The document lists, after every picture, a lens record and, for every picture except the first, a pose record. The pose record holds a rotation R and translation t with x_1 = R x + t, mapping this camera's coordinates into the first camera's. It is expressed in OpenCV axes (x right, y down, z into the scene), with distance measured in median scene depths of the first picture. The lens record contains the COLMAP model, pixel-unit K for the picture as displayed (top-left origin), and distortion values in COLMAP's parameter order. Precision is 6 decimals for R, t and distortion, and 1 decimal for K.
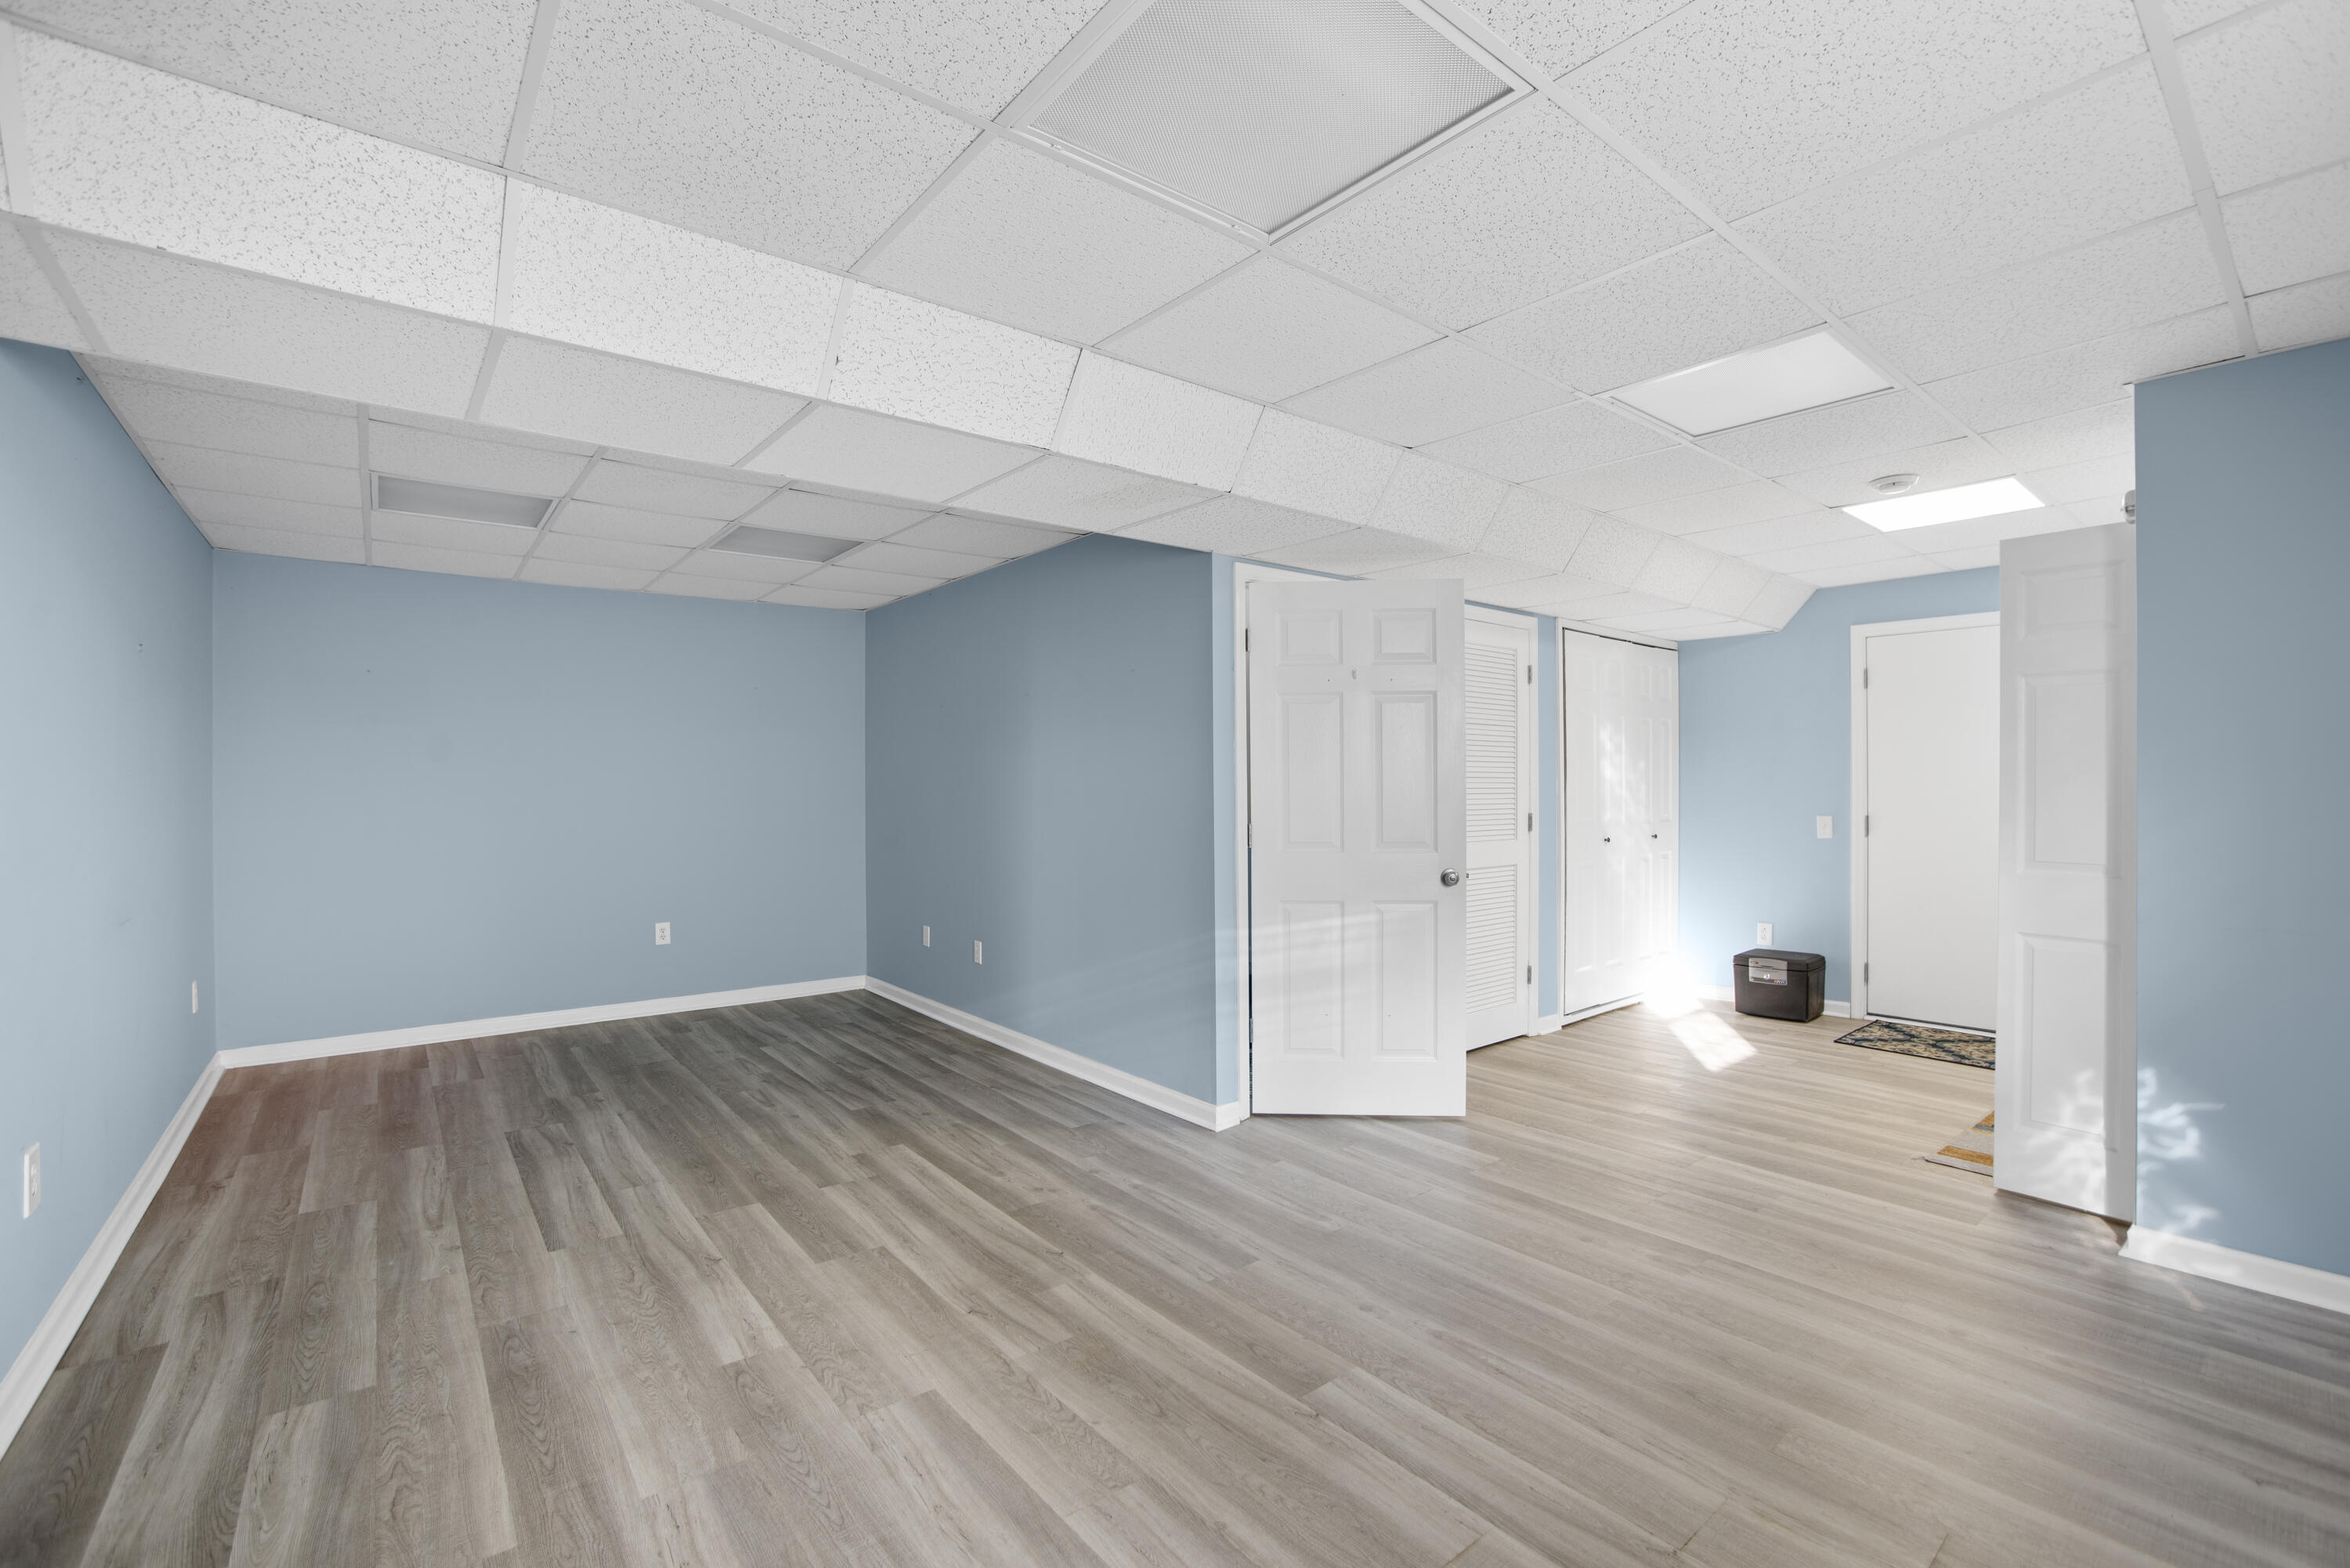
lens RADIAL K [[996.3, 0, 1183.5], [0, 996.3, 796.7], [0, 0, 1]] dist [0.000794, 0.000160]
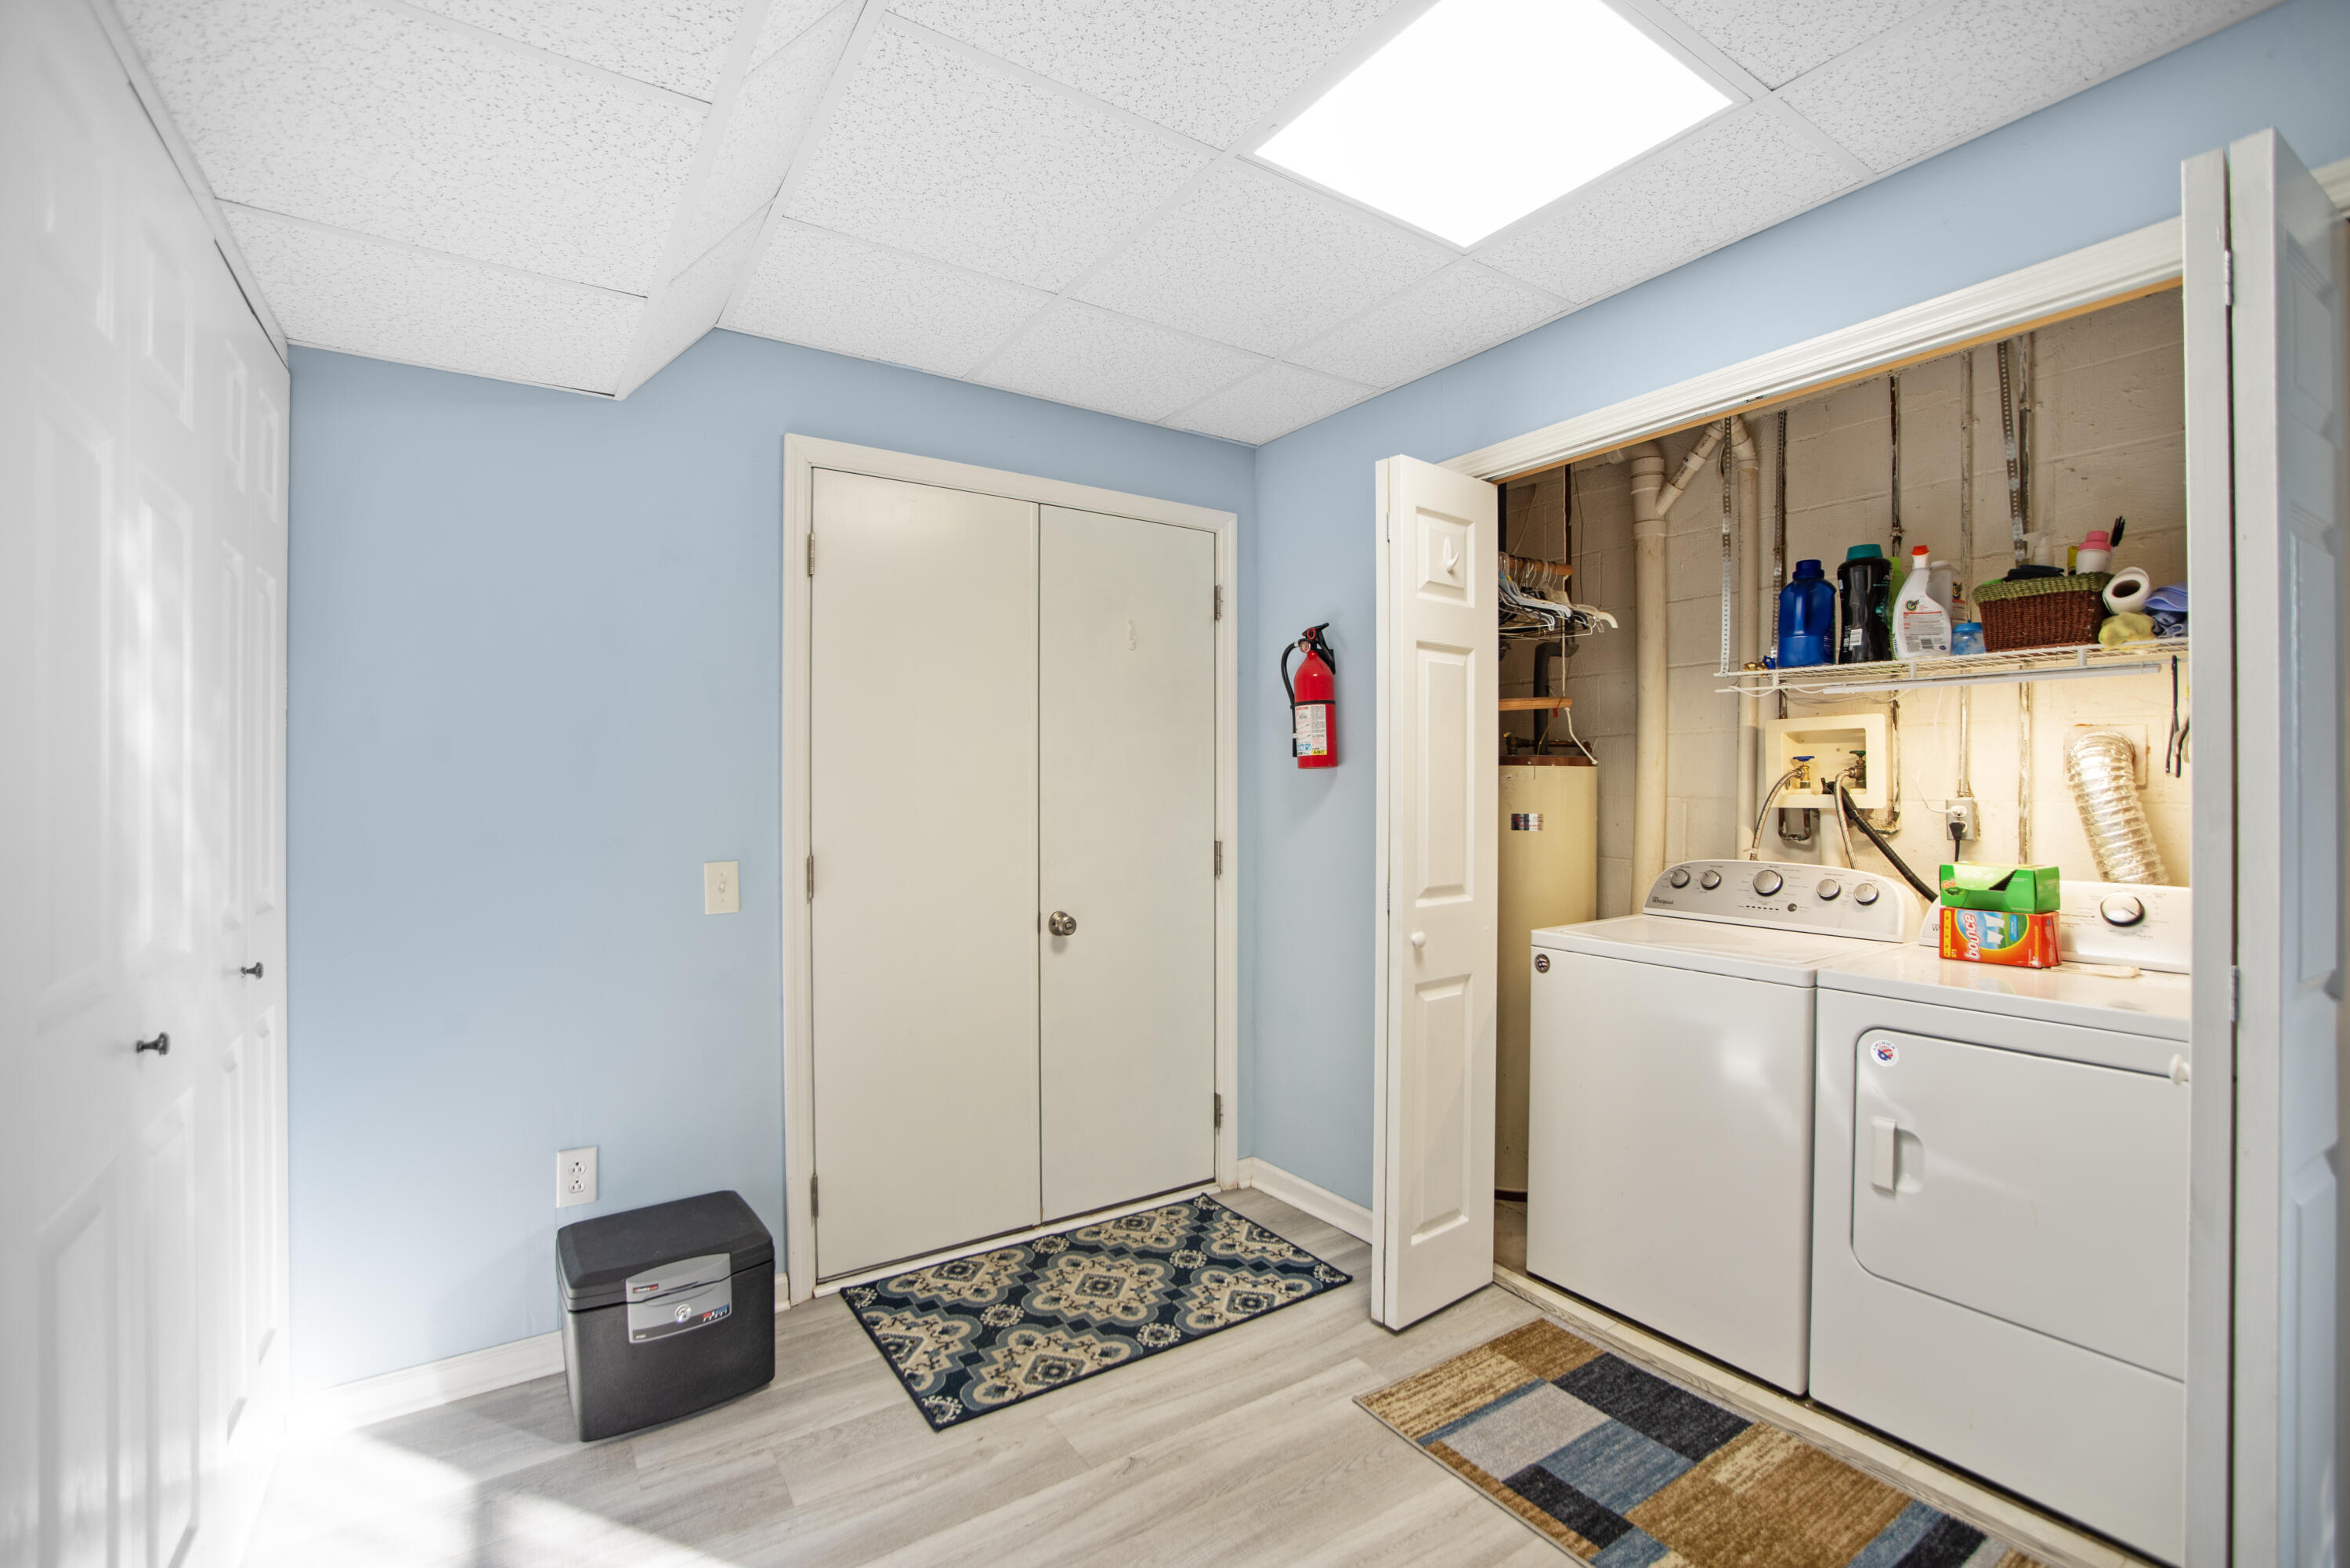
lens RADIAL K [[996.3, 0, 1183.5], [0, 996.3, 796.7], [0, 0, 1]] dist [0.000794, 0.000160]
pose [[0.103918, 0.000117, 0.994586, 0.234317], [0.013544, 0.999907, -0.001533, -0.005632], [-0.994494, 0.013630, 0.103907, 0.754469]]
